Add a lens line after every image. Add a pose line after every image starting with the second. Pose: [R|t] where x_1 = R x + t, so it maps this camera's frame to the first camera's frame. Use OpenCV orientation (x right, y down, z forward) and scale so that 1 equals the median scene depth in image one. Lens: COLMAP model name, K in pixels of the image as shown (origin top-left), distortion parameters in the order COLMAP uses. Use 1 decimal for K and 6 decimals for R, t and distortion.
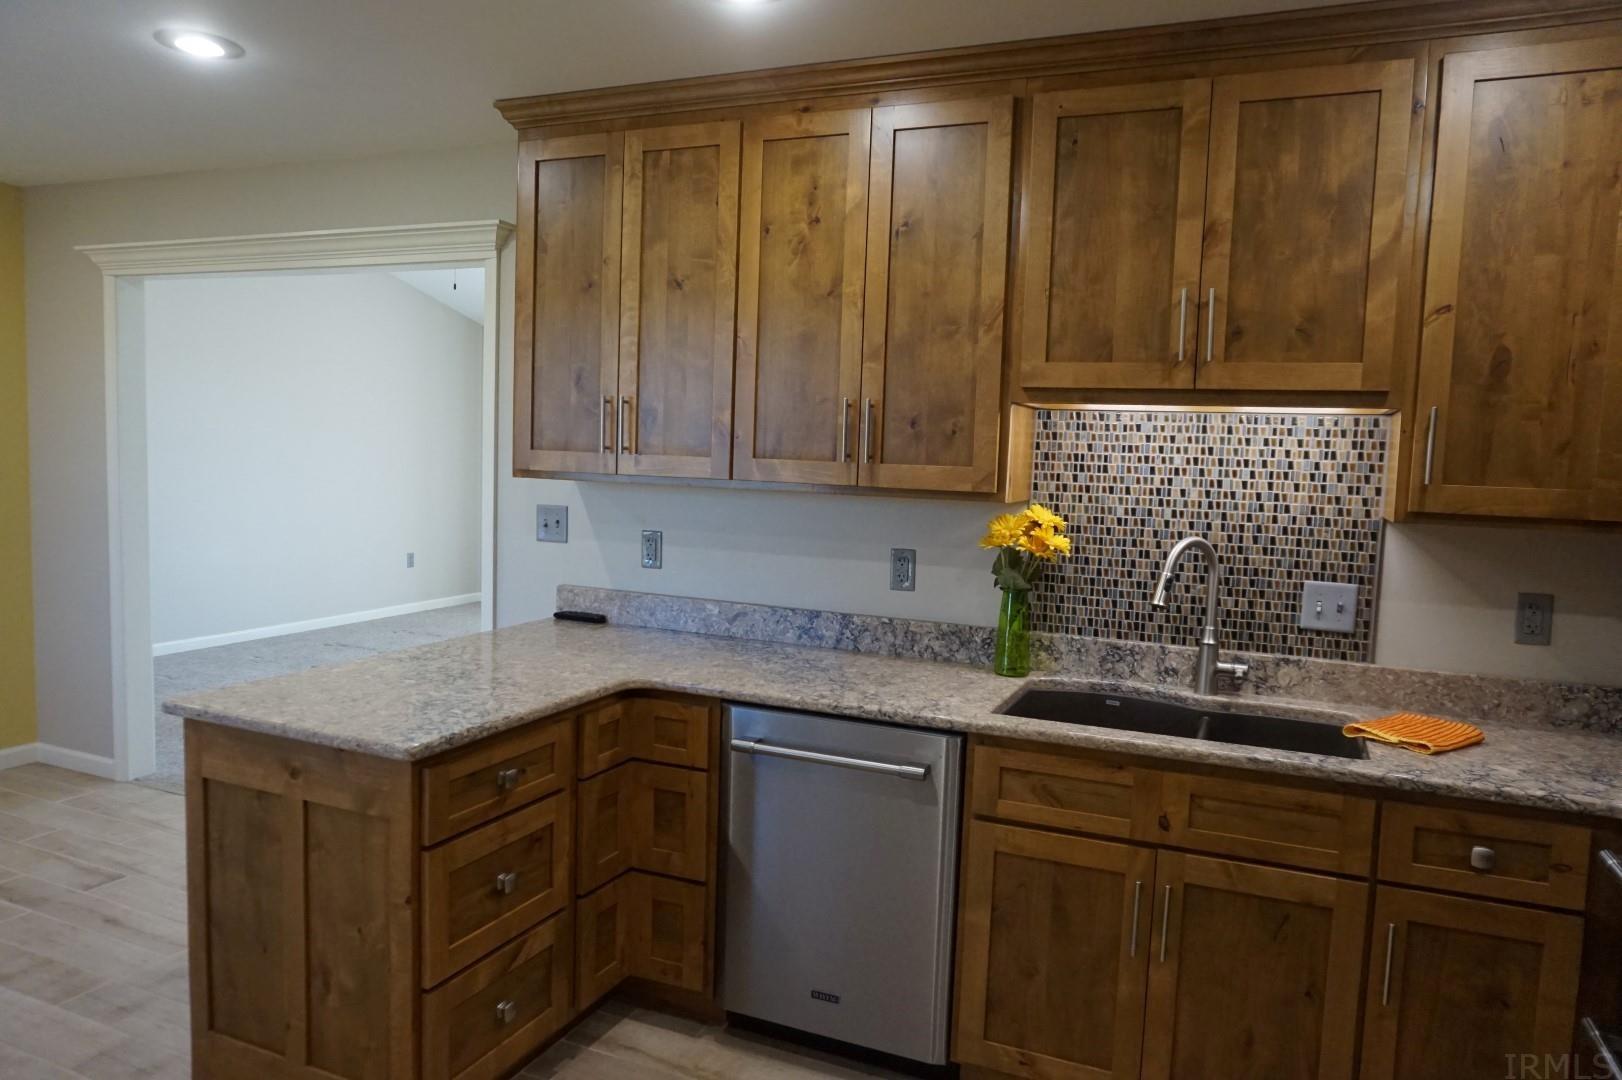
lens RADIAL K [[1105.5, 0, 810.0], [0, 1105.5, 547.9], [0, 0, 1]] dist [-0.023352, 0.003176]
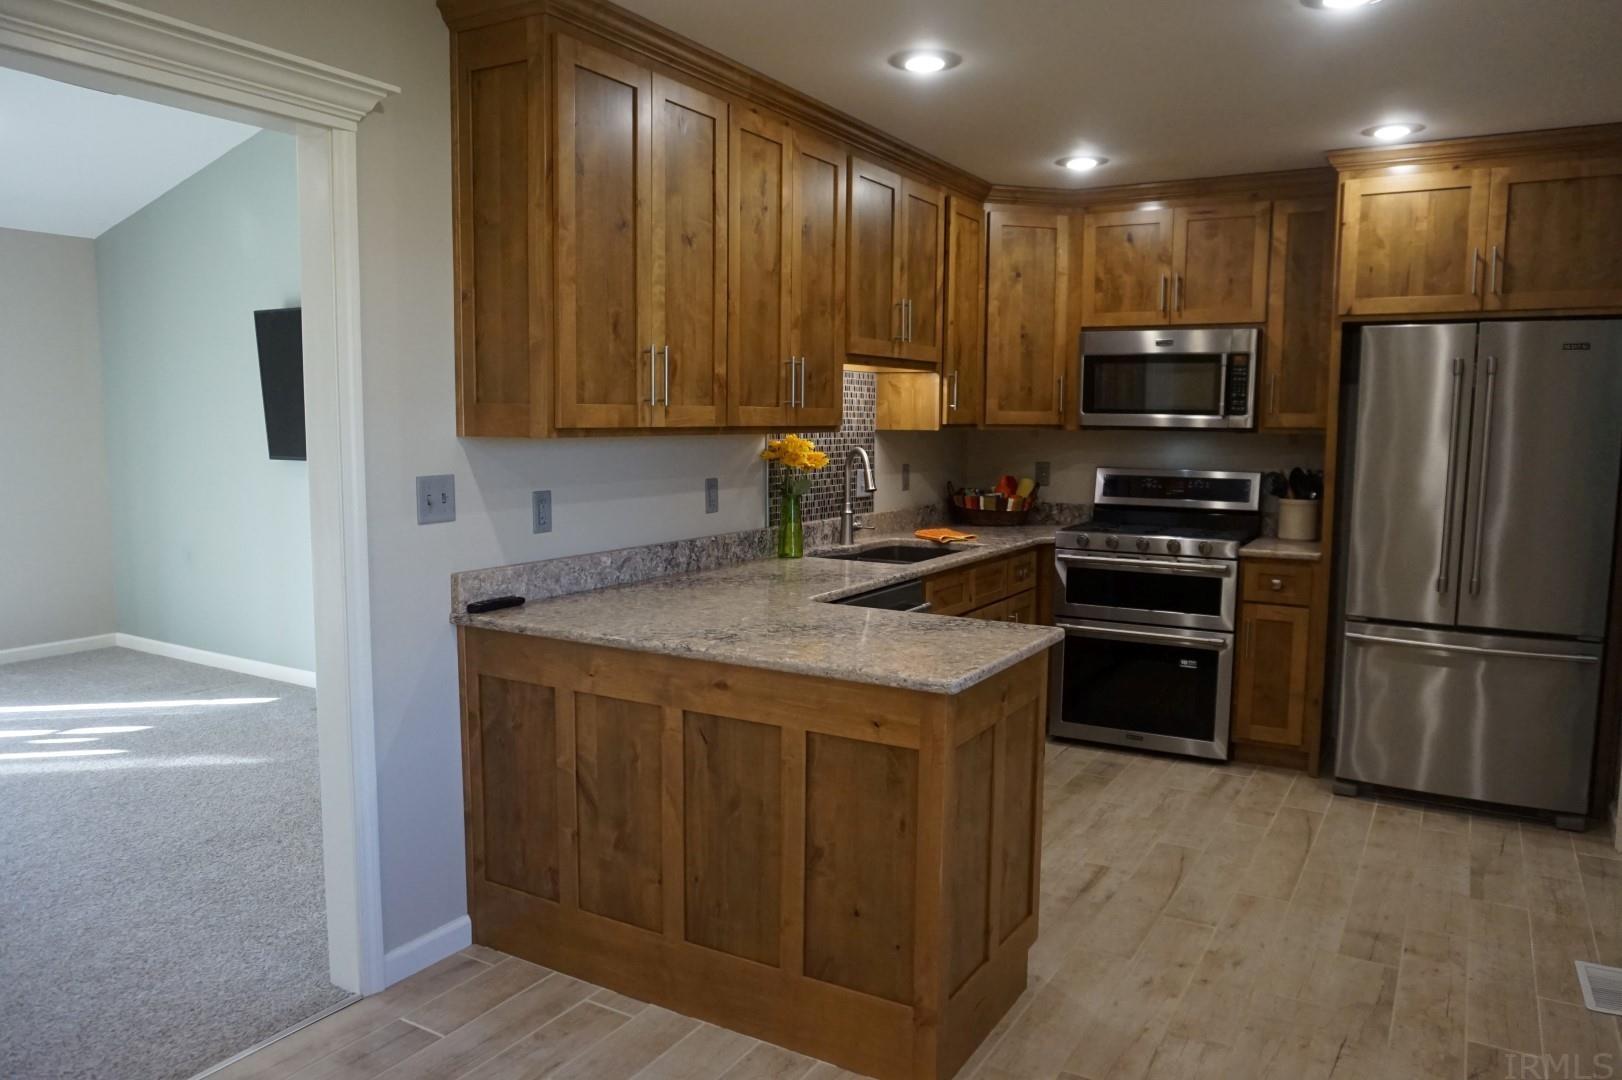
lens RADIAL K [[1140.7, 0, 811.0], [0, 1140.7, 540.0], [0, 0, 1]] dist [-0.047114, 0.006846]
pose [[0.129318, -0.140299, 0.981628, -1.138107], [0.089703, 0.987536, 0.129326, -0.084299], [-0.987538, 0.071331, 0.140291, 0.719205]]
